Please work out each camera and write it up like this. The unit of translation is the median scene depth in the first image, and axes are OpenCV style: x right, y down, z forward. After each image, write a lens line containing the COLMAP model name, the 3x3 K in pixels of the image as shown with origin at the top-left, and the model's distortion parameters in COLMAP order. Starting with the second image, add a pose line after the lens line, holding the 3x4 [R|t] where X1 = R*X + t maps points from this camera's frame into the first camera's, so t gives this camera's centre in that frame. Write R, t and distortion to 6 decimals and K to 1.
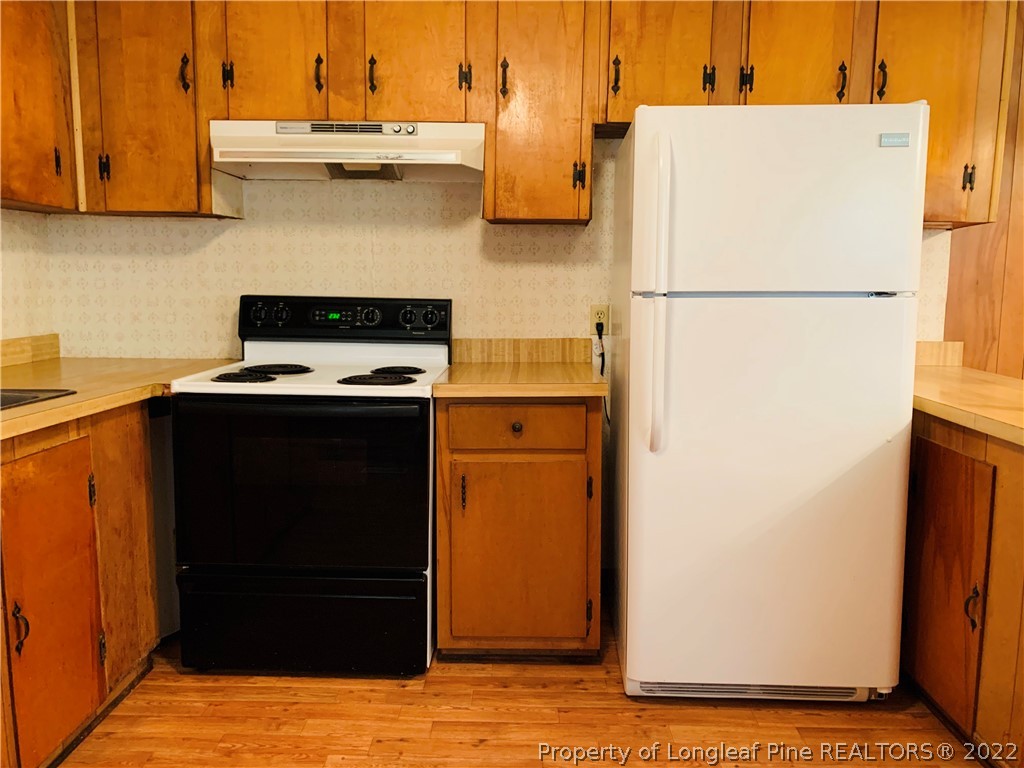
lens RADIAL K [[778.7, 0, 511.3], [0, 778.7, 379.8], [0, 0, 1]] dist [-0.001607, -0.004589]
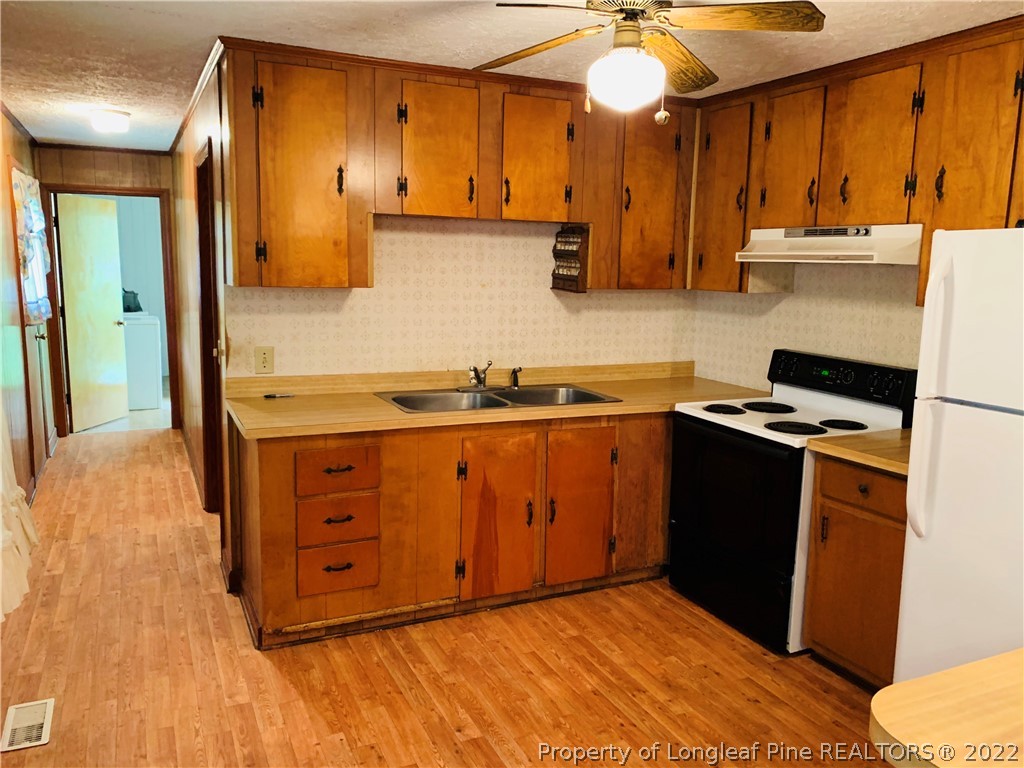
lens RADIAL K [[773.9, 0, 512.0], [0, 773.9, 384.0], [0, 0, 1]] dist [0.083574, -0.142548]
pose [[0.447861, 0.136938, -0.883554, 0.743484], [-0.128442, 0.987806, 0.087990, -0.122288], [0.884829, 0.074078, 0.459989, -0.040108]]
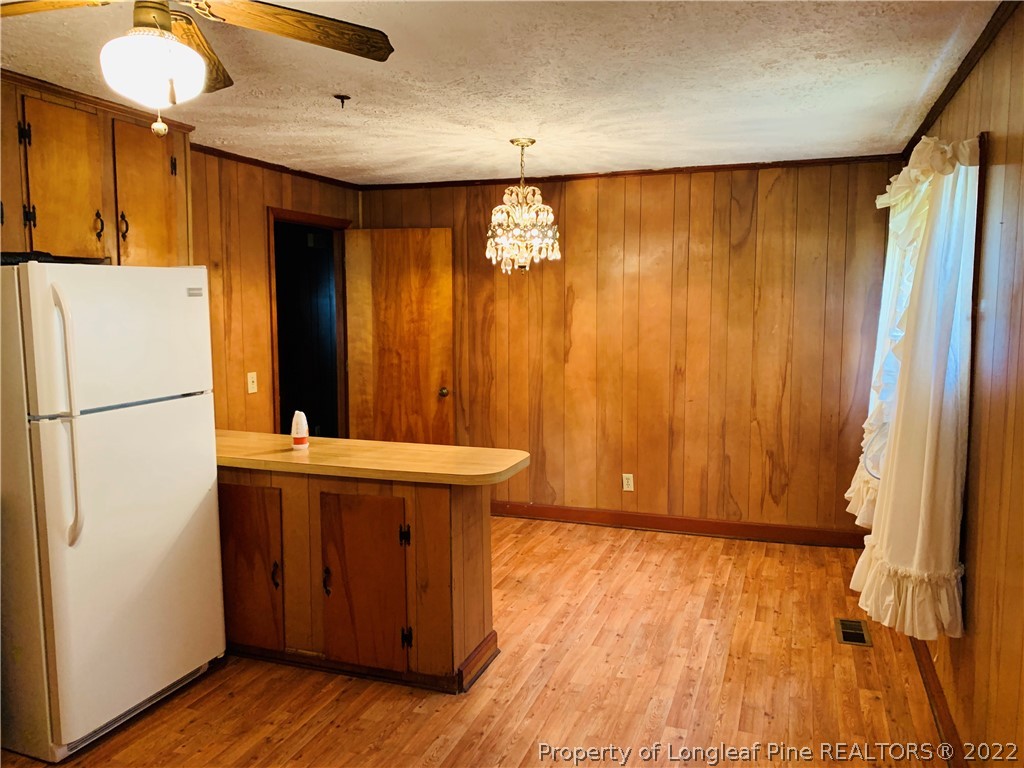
lens RADIAL K [[785.6, 0, 518.0], [0, 785.6, 374.6], [0, 0, 1]] dist [0.052151, -0.058334]
pose [[0.324248, -0.104074, 0.940230, -0.602519], [0.119066, 0.990515, 0.068579, -0.142519], [-0.938449, 0.089712, 0.333564, -0.068984]]
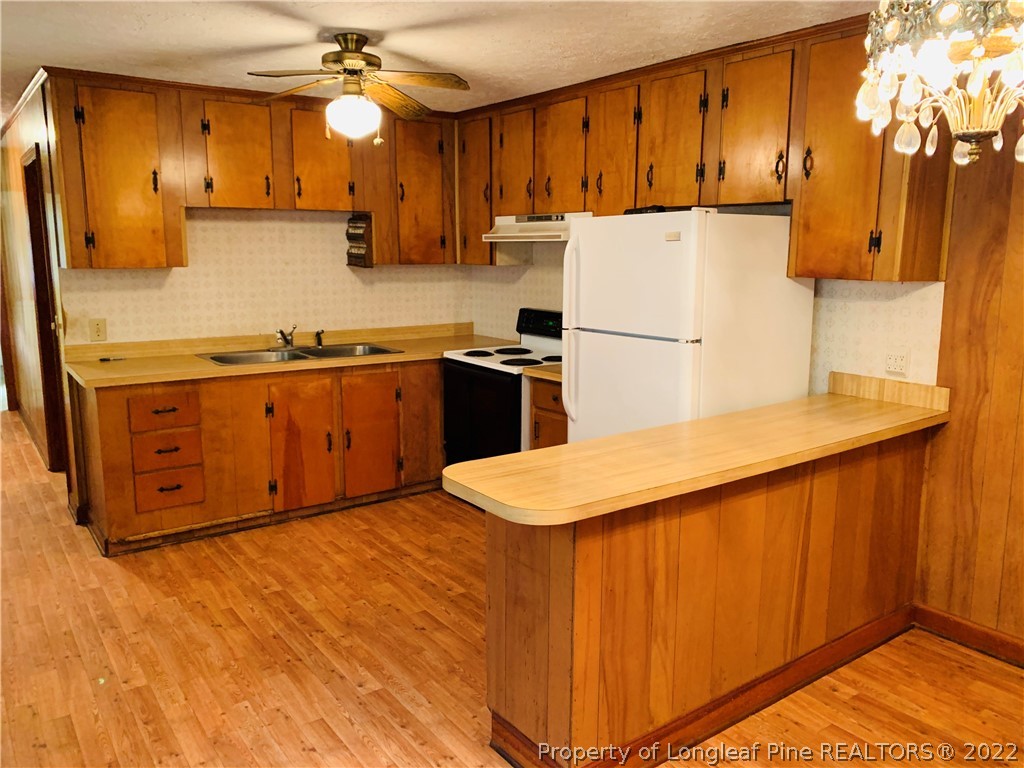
lens RADIAL K [[776.8, 0, 509.8], [0, 776.8, 377.9], [0, 0, 1]] dist [0.010953, 0.004732]
pose [[0.599142, 0.123147, -0.791115, 1.181446], [-0.094619, 0.992067, 0.082769, -0.105110], [0.795032, 0.025265, 0.606041, -0.102993]]
